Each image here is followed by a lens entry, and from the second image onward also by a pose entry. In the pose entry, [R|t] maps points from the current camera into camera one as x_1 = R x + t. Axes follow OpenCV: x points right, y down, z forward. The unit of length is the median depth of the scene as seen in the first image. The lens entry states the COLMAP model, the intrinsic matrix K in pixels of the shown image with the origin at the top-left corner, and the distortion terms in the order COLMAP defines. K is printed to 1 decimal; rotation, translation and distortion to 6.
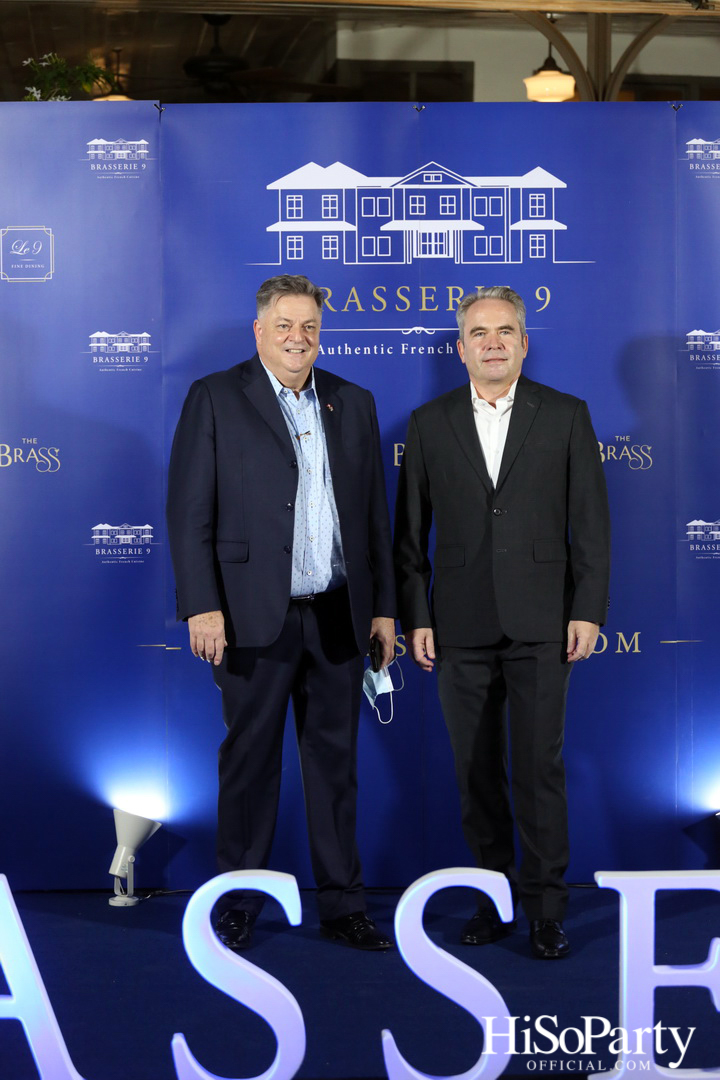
lens RADIAL K [[2592.3, 0, 360.0], [0, 2592.3, 540.1], [0, 0, 1]] dist [-0.037690, 0.000000]
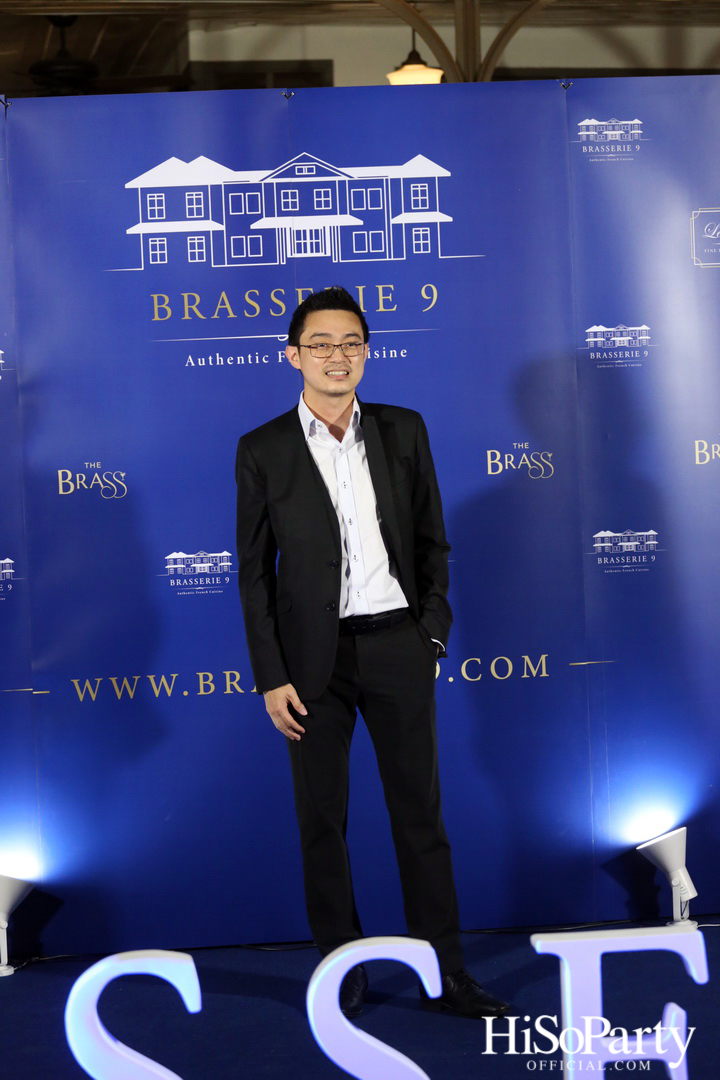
lens RADIAL K [[2592.3, 0, 328.2], [0, 2592.3, 542.9], [0, 0, 1]] dist [-0.037690, 0.000000]
pose [[0.998457, -0.037008, 0.041389, -0.006747], [0.037269, 0.999290, -0.005545, -0.002089], [-0.041155, 0.007079, 0.999128, 0.081251]]
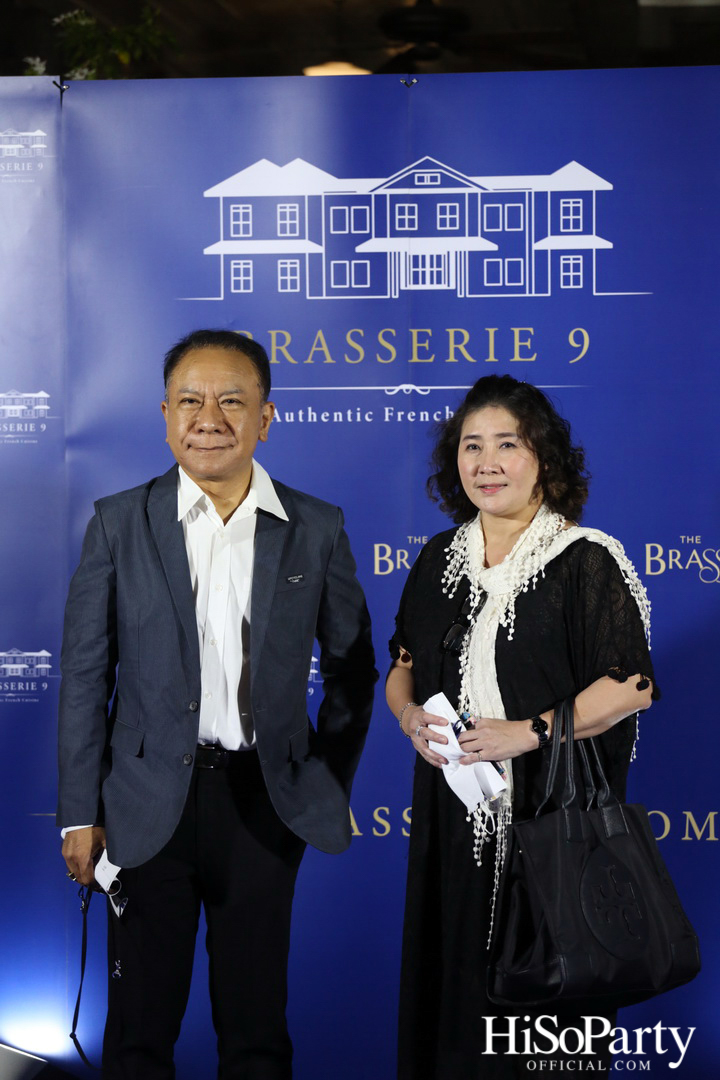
lens RADIAL K [[3589.7, 0, 378.4], [0, 3589.7, 554.8], [0, 0, 1]] dist [0.438942, 0.000000]
pose [[0.980345, 0.009432, -0.197064, 0.214654], [-0.016147, 0.999341, -0.032496, -0.001358], [0.196627, 0.035040, 0.979852, 0.009438]]
